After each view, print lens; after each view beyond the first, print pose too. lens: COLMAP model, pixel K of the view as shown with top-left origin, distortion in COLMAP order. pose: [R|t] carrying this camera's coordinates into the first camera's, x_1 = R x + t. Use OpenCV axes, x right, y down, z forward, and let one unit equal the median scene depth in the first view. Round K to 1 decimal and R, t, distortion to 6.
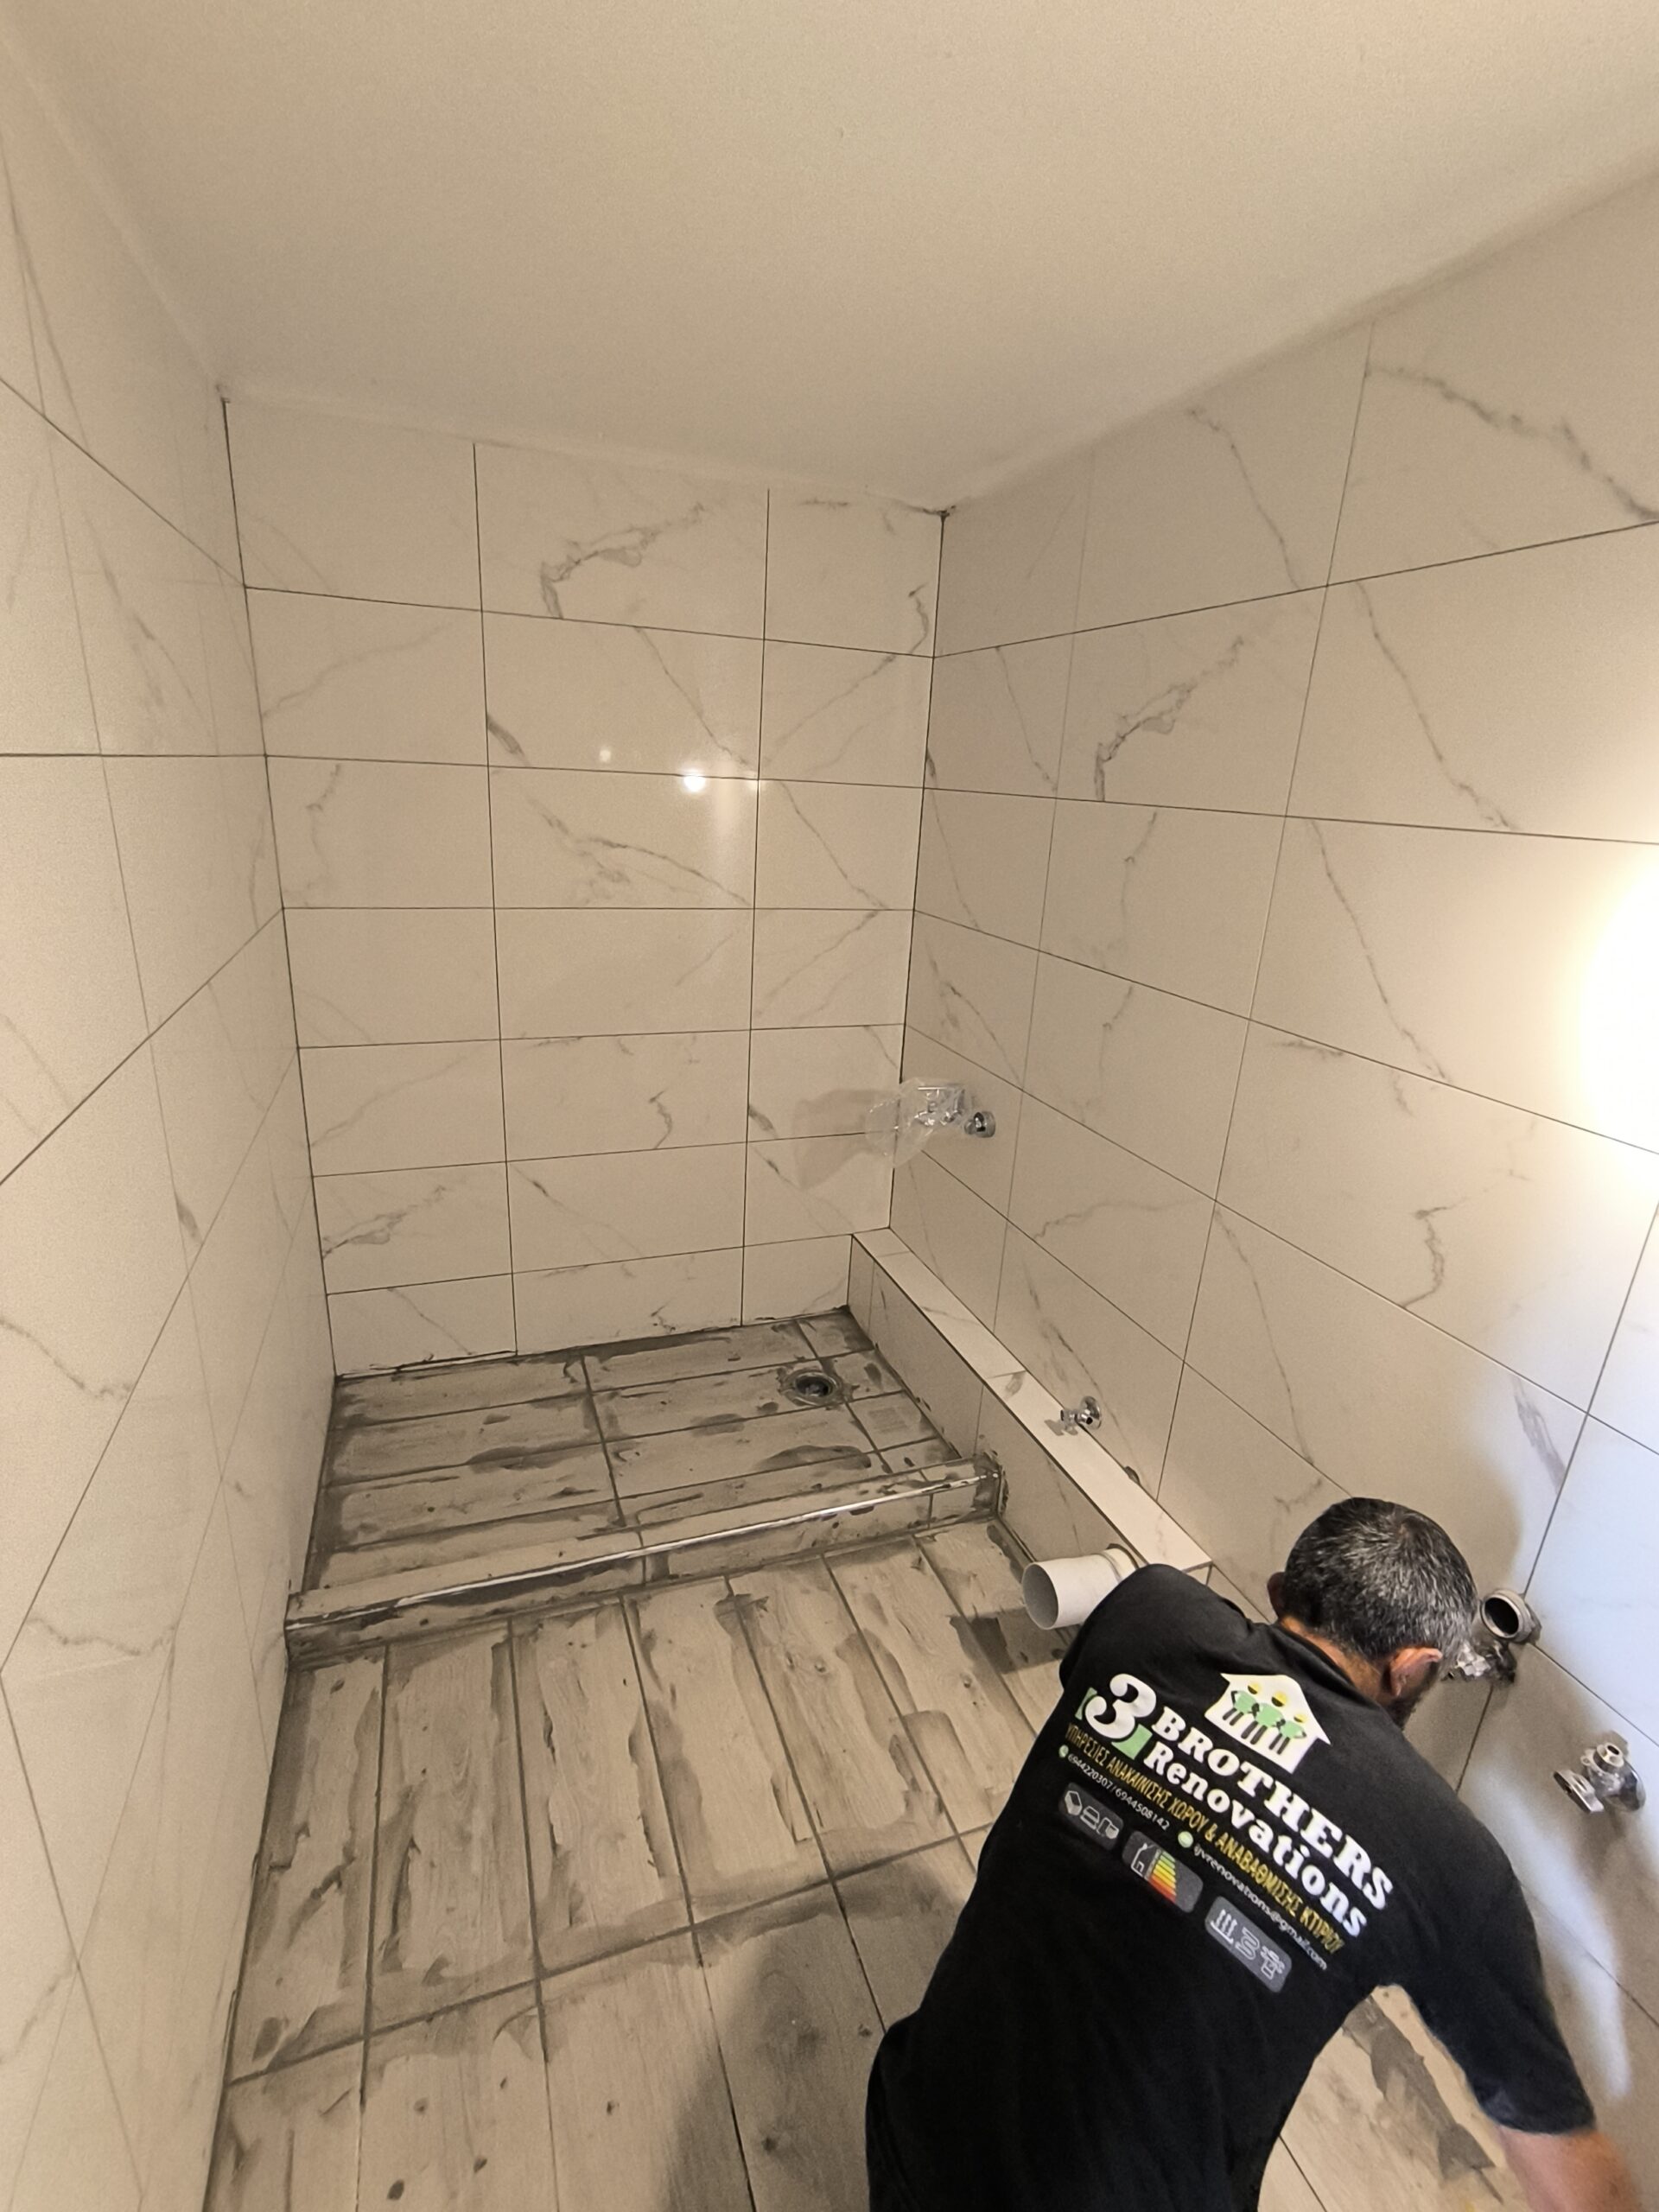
lens RADIAL K [[1030.4, 0, 829.5], [0, 1030.4, 1106.0], [0, 0, 1]] dist [-0.050328, 0.042438]
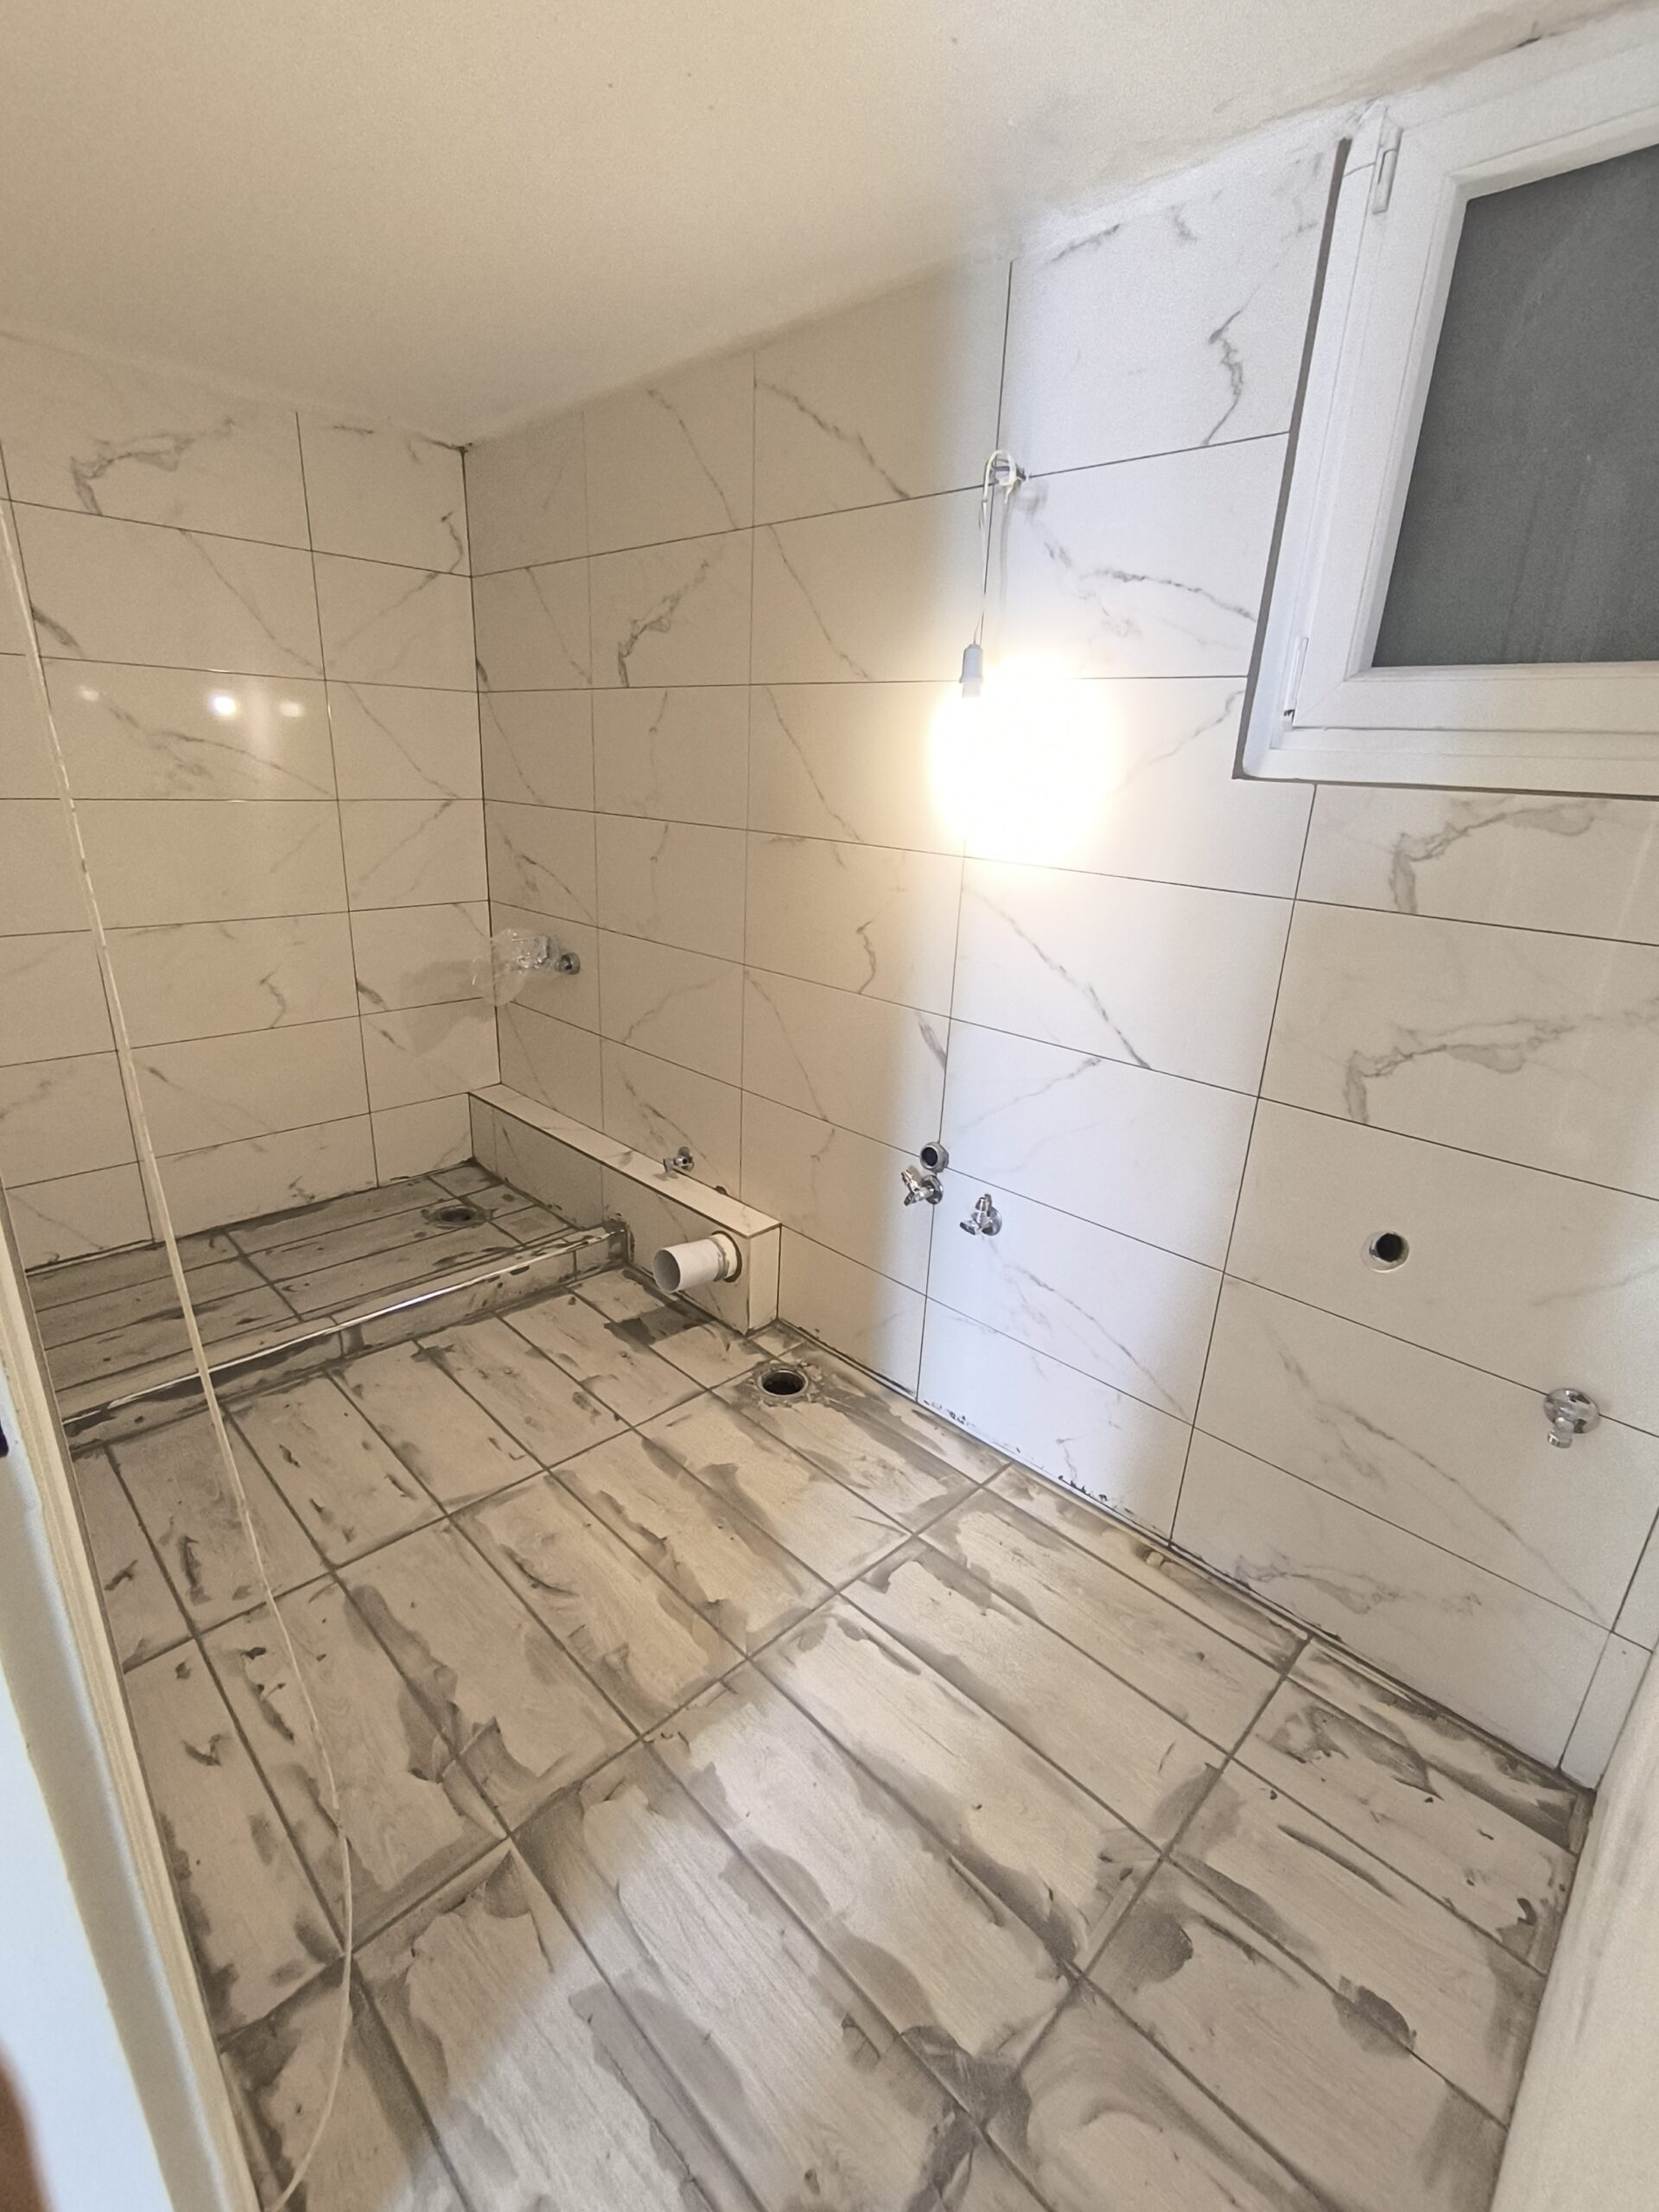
lens RADIAL K [[1020.9, 0, 829.5], [0, 1020.9, 1106.0], [0, 0, 1]] dist [-0.024036, 0.018783]
pose [[0.909522, -0.148194, 0.388340, -0.076892], [0.133138, 0.988926, 0.065566, 0.166999], [-0.393756, -0.007931, 0.919181, -0.283146]]
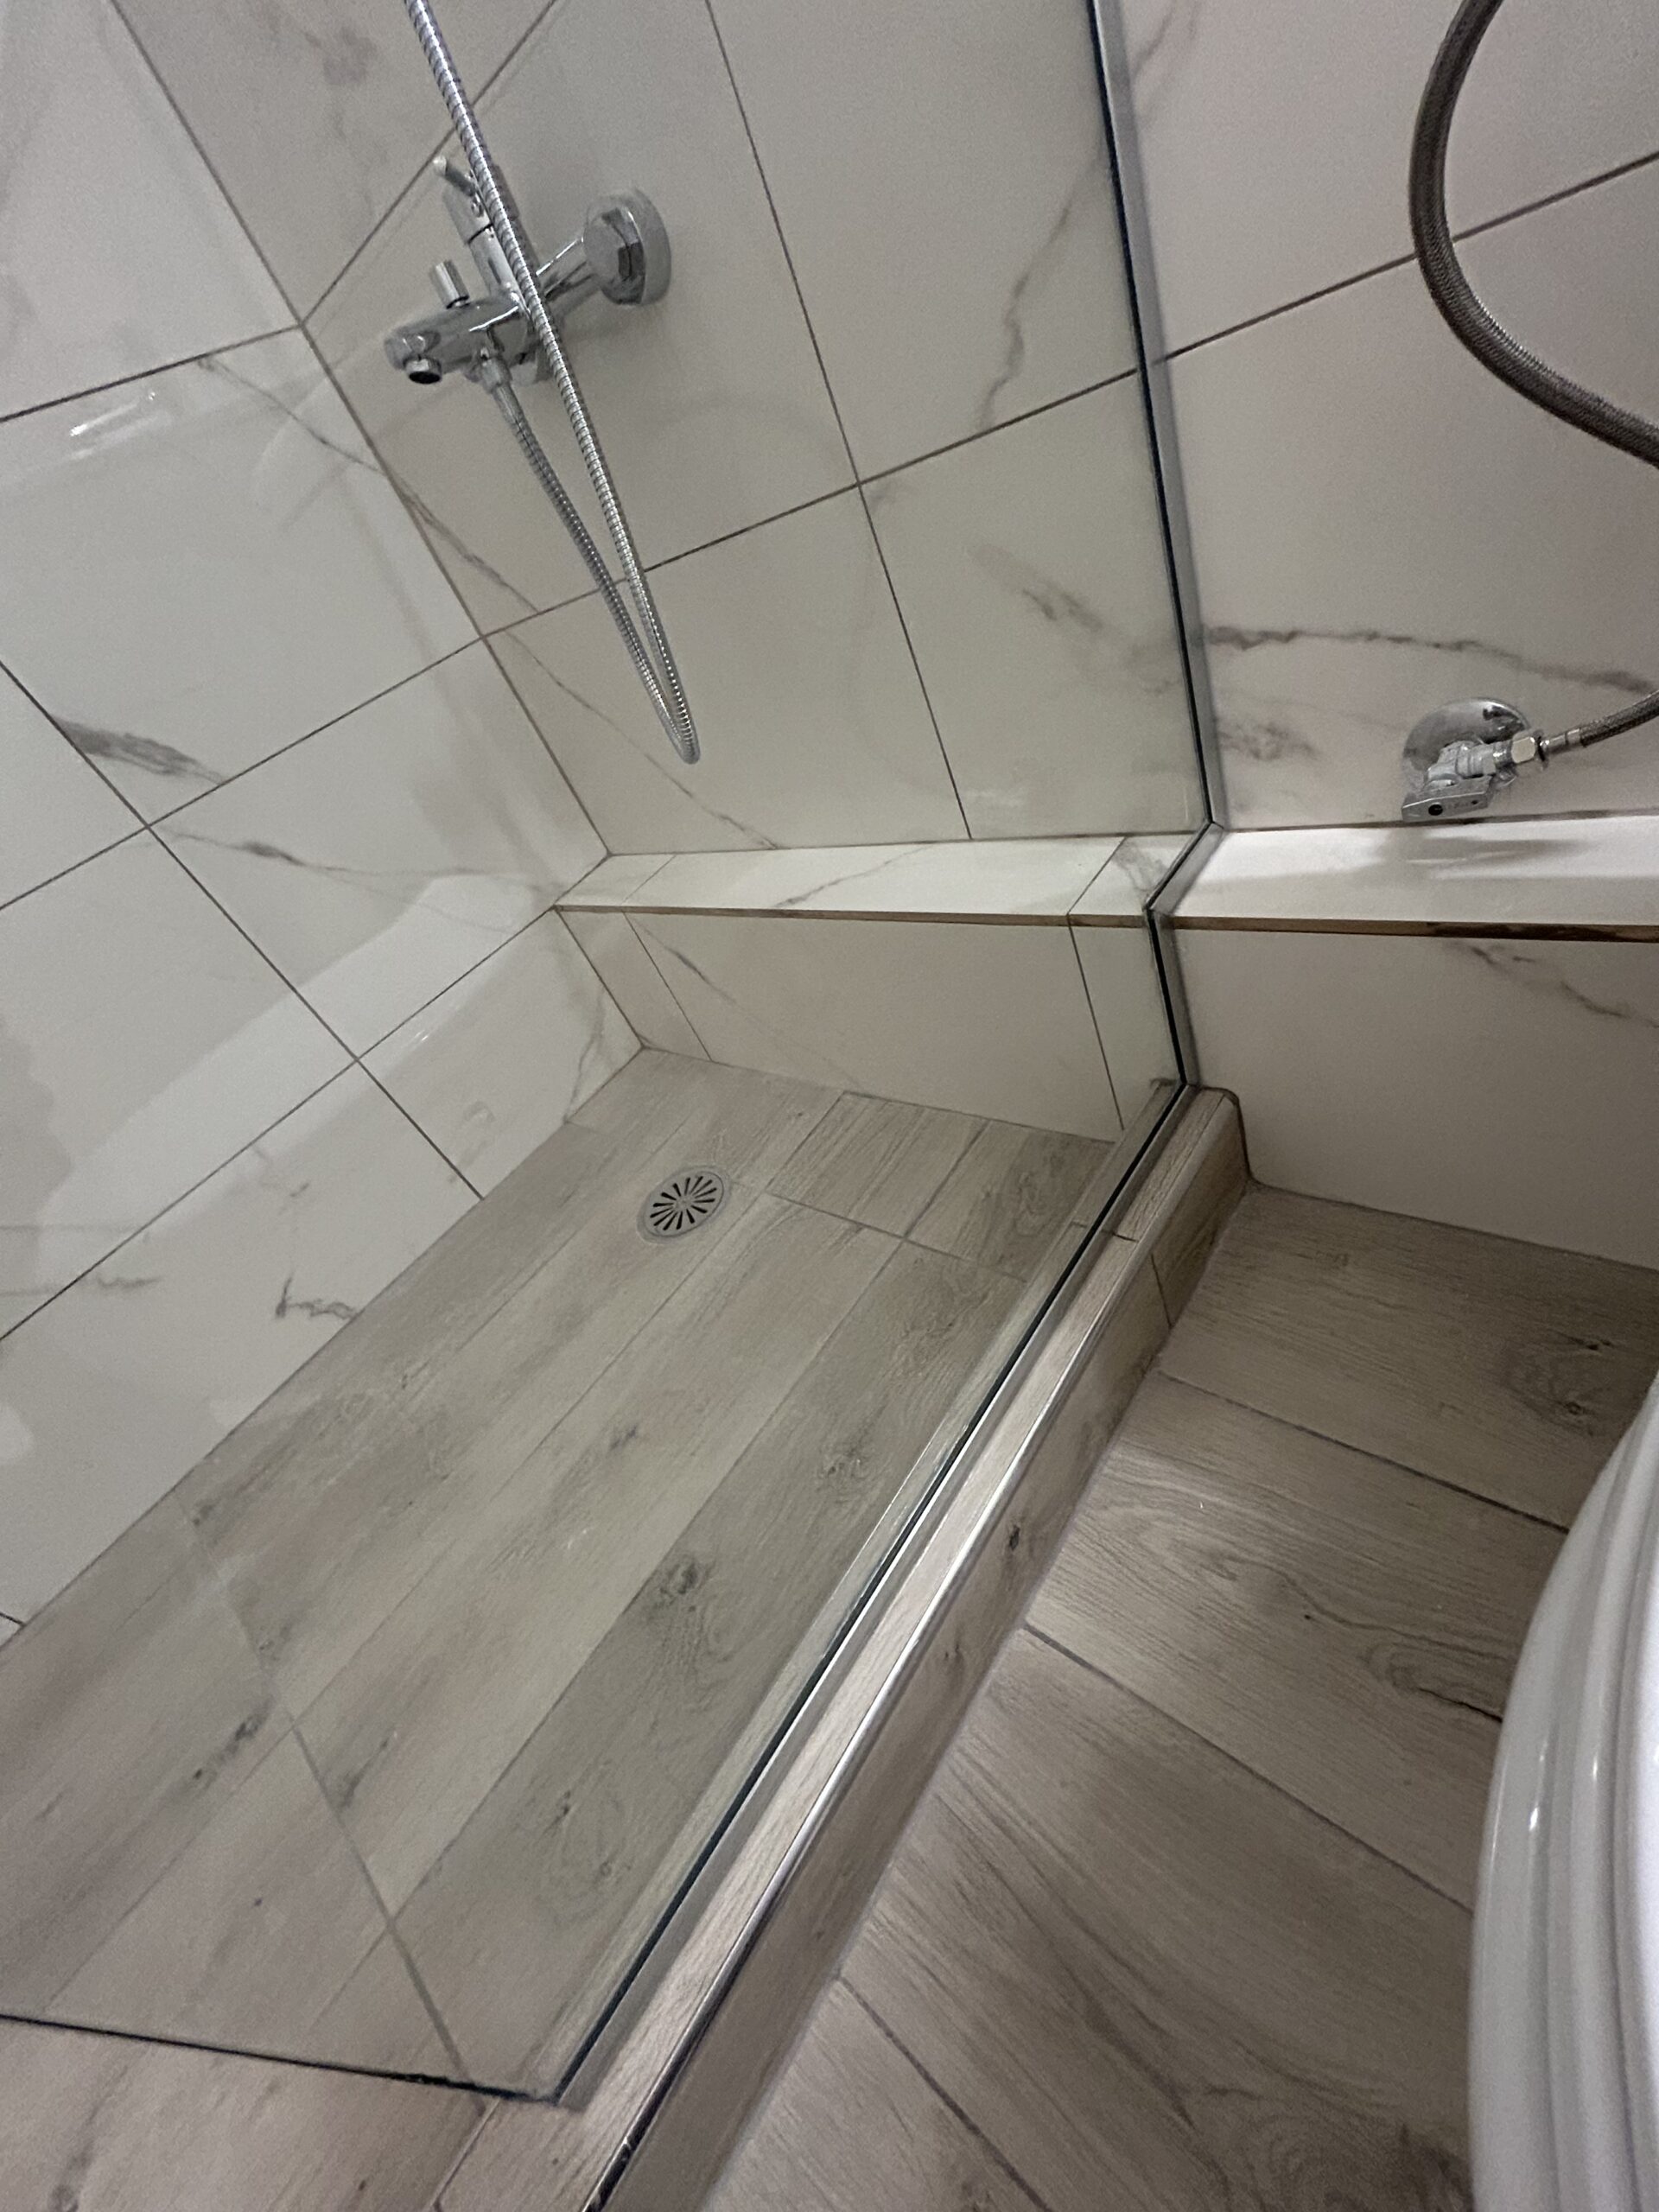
lens RADIAL K [[900.0, 0, 829.5], [0, 900.0, 1106.0], [0, 0, 1]] dist [-0.000274, 0.000151]
pose [[0.778746, -0.605710, 0.163310, -0.002498], [0.542609, 0.780994, 0.309232, 0.192089], [-0.314849, -0.152200, 0.936859, 0.782446]]
